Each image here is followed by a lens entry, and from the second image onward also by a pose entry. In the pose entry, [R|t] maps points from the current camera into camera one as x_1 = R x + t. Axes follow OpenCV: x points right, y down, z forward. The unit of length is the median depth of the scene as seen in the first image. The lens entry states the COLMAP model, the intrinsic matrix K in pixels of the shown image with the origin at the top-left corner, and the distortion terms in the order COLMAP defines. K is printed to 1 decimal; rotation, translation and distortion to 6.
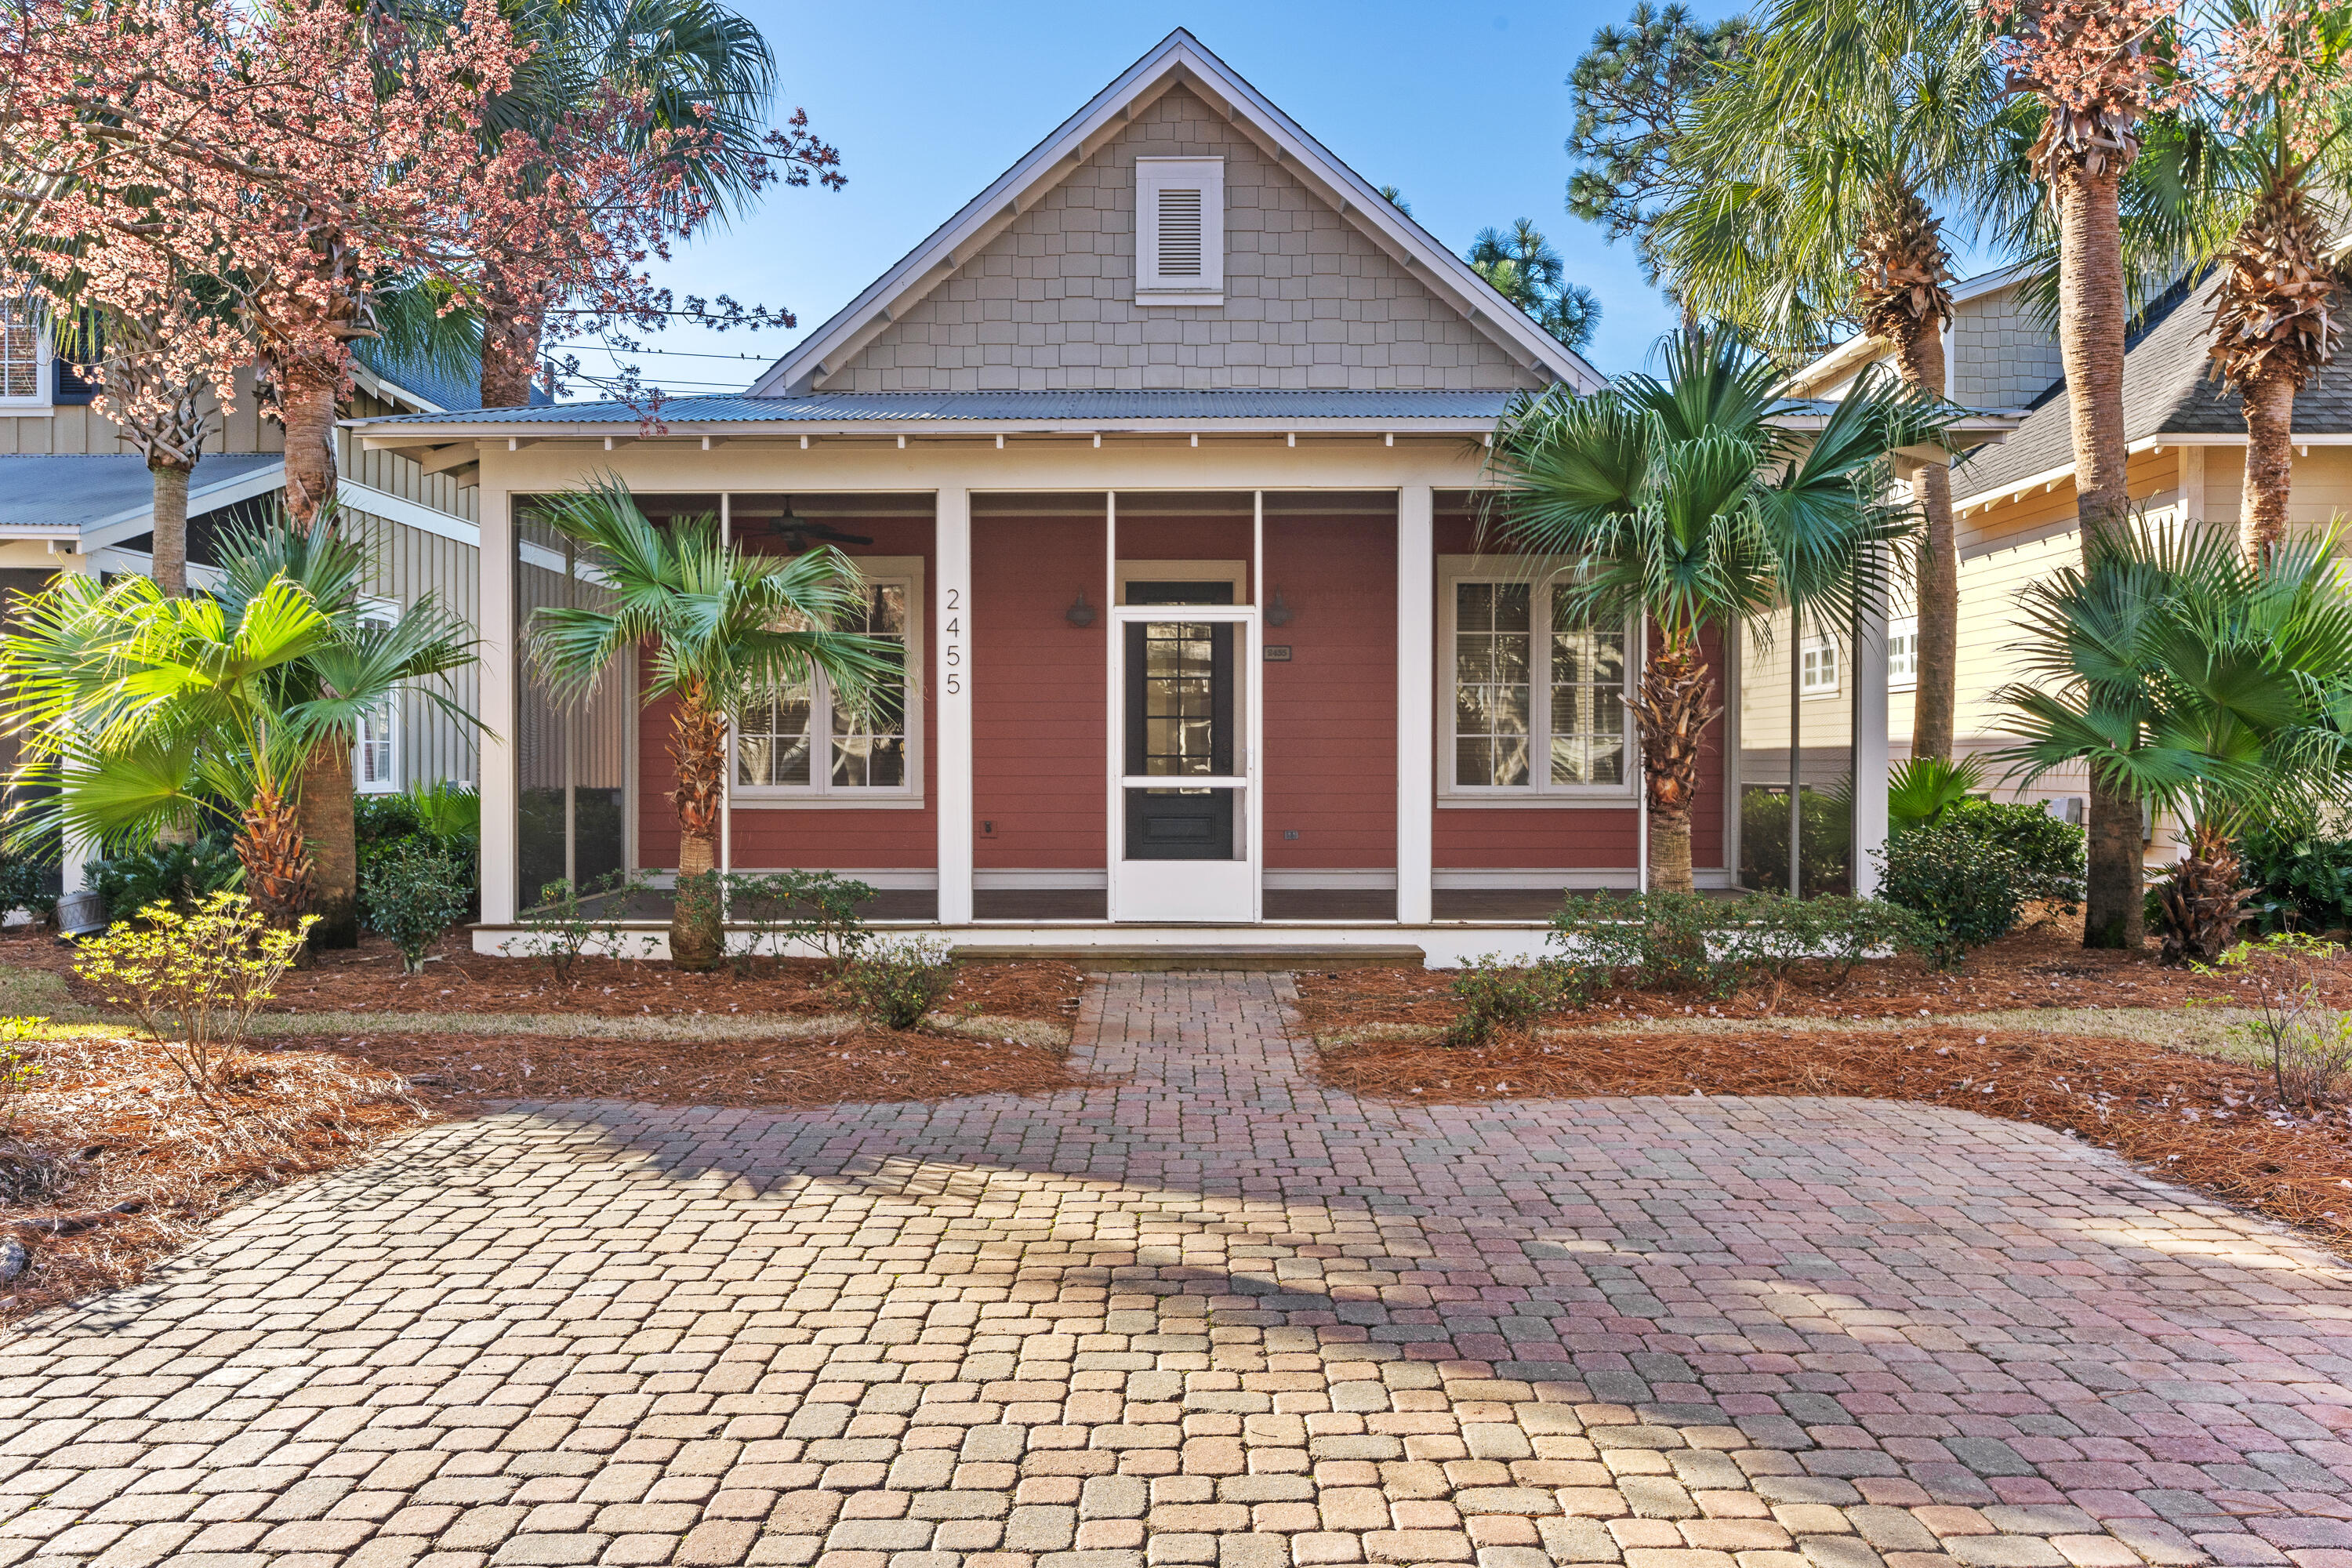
lens RADIAL K [[1742.1, 0, 1180.9], [0, 1742.1, 773.0], [0, 0, 1]] dist [0.011492, -0.005679]
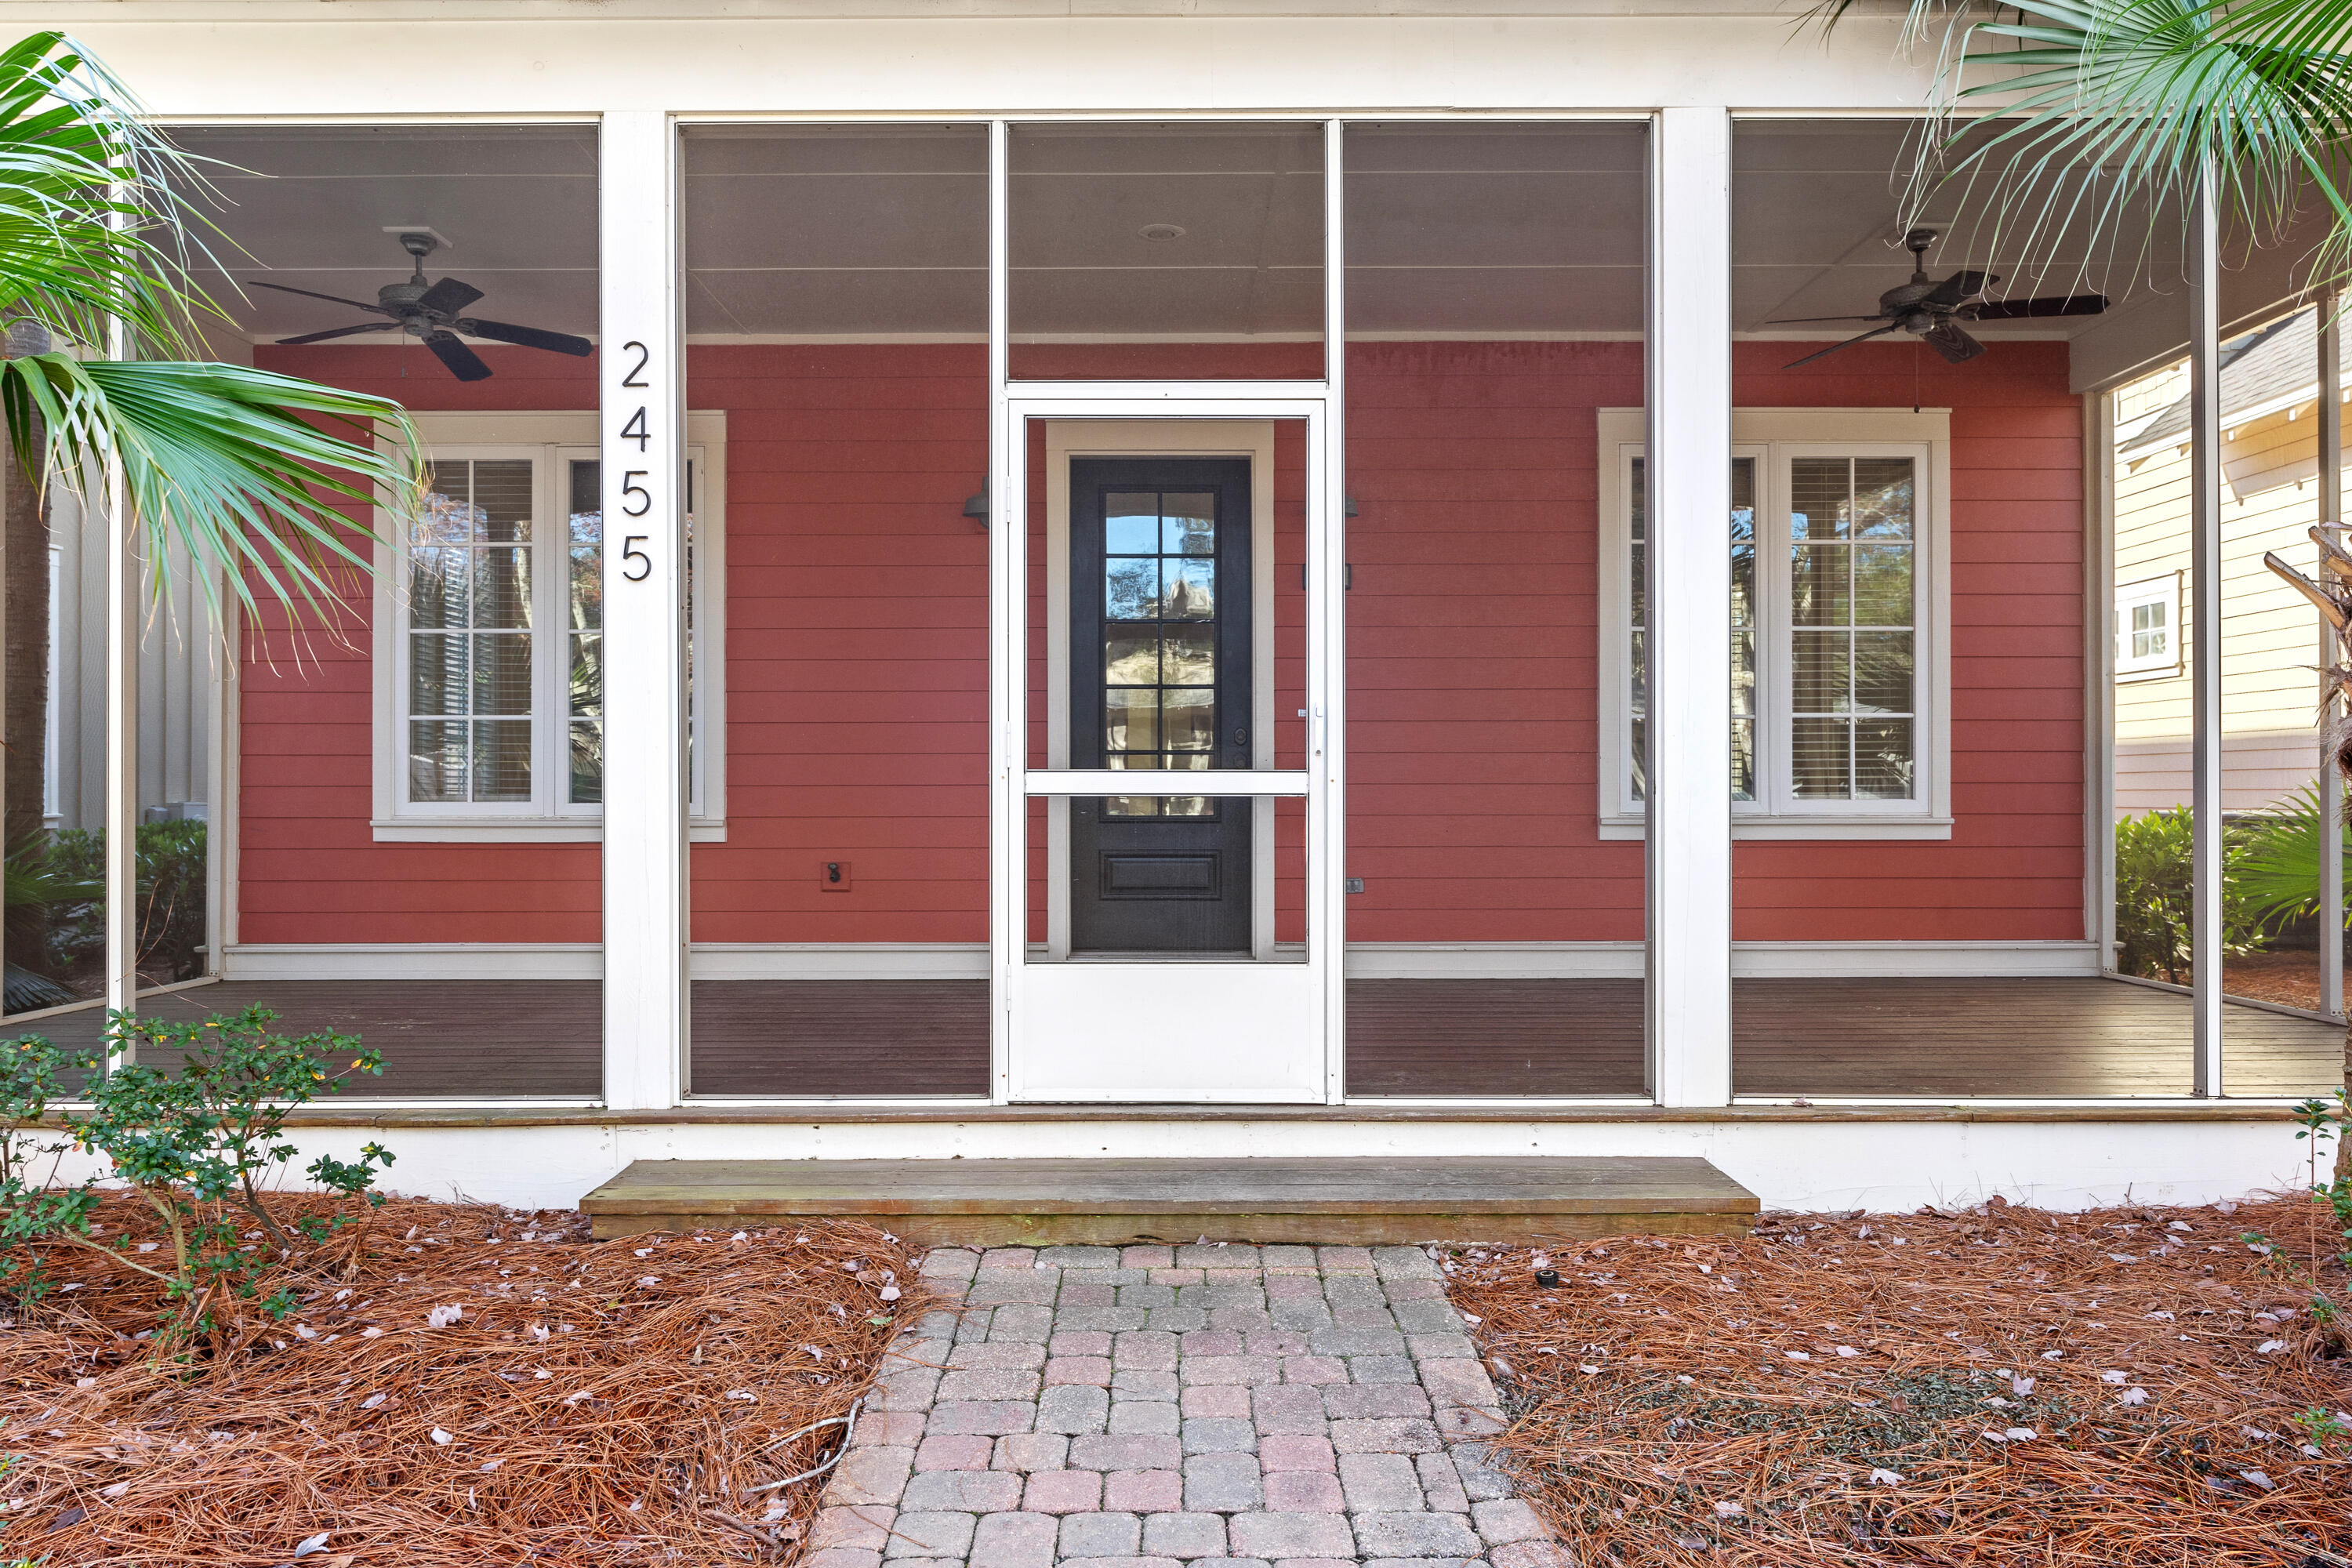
lens RADIAL K [[1535.7, 0, 1164.9], [0, 1535.7, 789.4], [0, 0, 1]] dist [-0.016559, 0.008160]
pose [[0.999992, -0.001678, -0.003591, 0.003024], [0.001645, 0.999956, -0.009189, 0.010450], [0.003606, 0.009183, 0.999951, 0.615346]]
